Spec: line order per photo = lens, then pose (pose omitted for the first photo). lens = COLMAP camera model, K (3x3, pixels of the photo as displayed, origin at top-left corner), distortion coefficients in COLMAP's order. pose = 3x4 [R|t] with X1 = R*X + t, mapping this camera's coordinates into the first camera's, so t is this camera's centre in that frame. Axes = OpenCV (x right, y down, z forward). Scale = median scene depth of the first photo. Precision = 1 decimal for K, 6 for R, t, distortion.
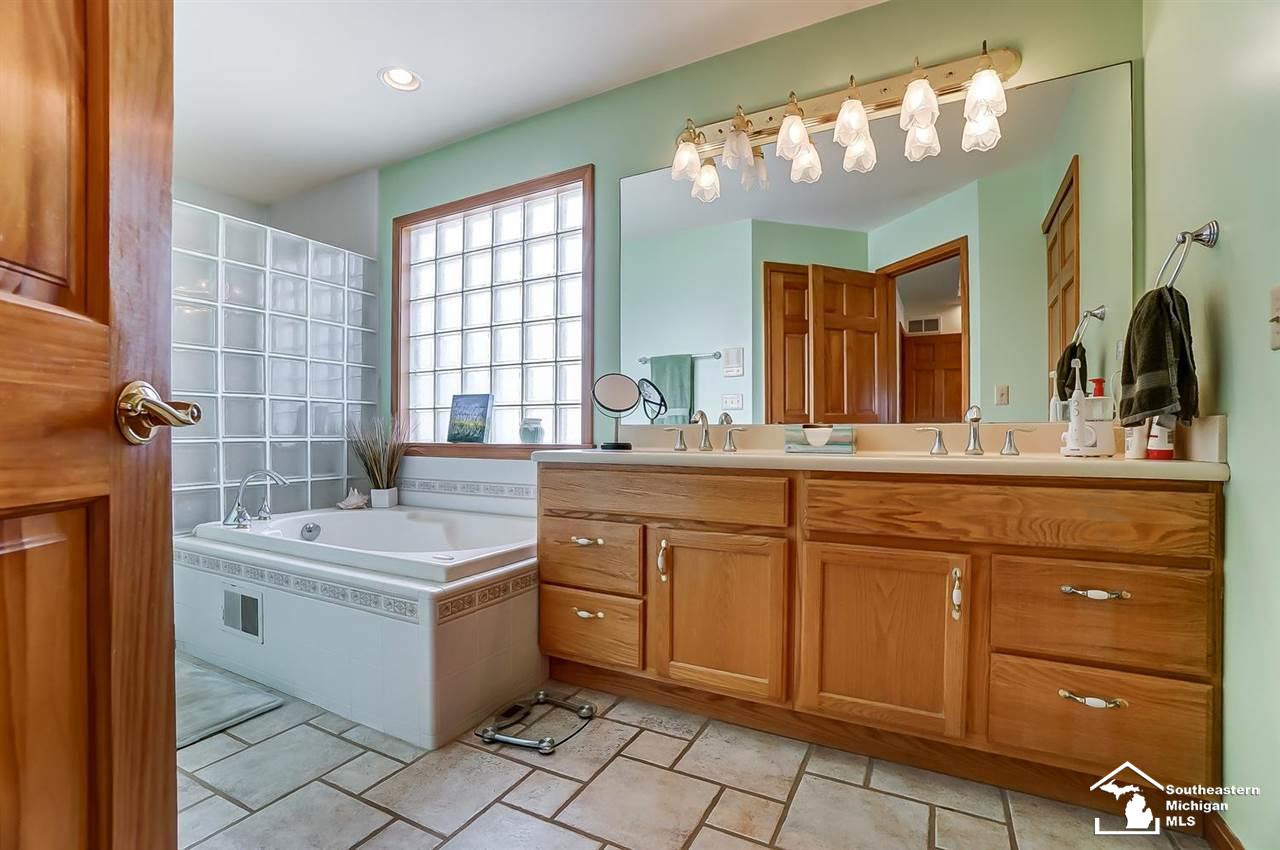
lens RADIAL K [[564.8, 0, 632.4], [0, 564.8, 430.3], [0, 0, 1]] dist [-0.071043, 0.022857]
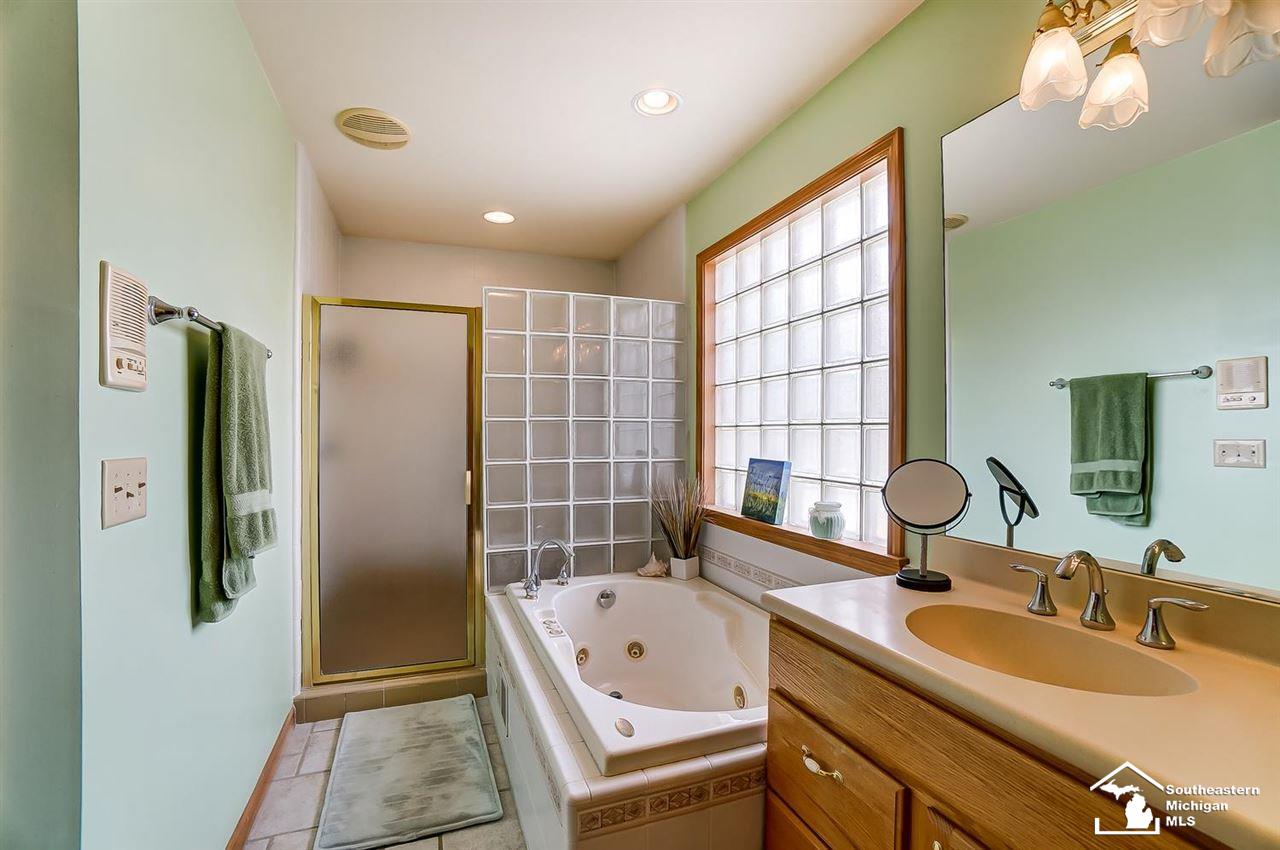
lens RADIAL K [[564.8, 0, 632.4], [0, 564.8, 430.3], [0, 0, 1]] dist [-0.071043, 0.022857]
pose [[0.751389, -0.005038, -0.659840, 0.102127], [0.004141, 0.999987, -0.002919, -0.105570], [0.659846, -0.000540, 0.751401, 0.269745]]
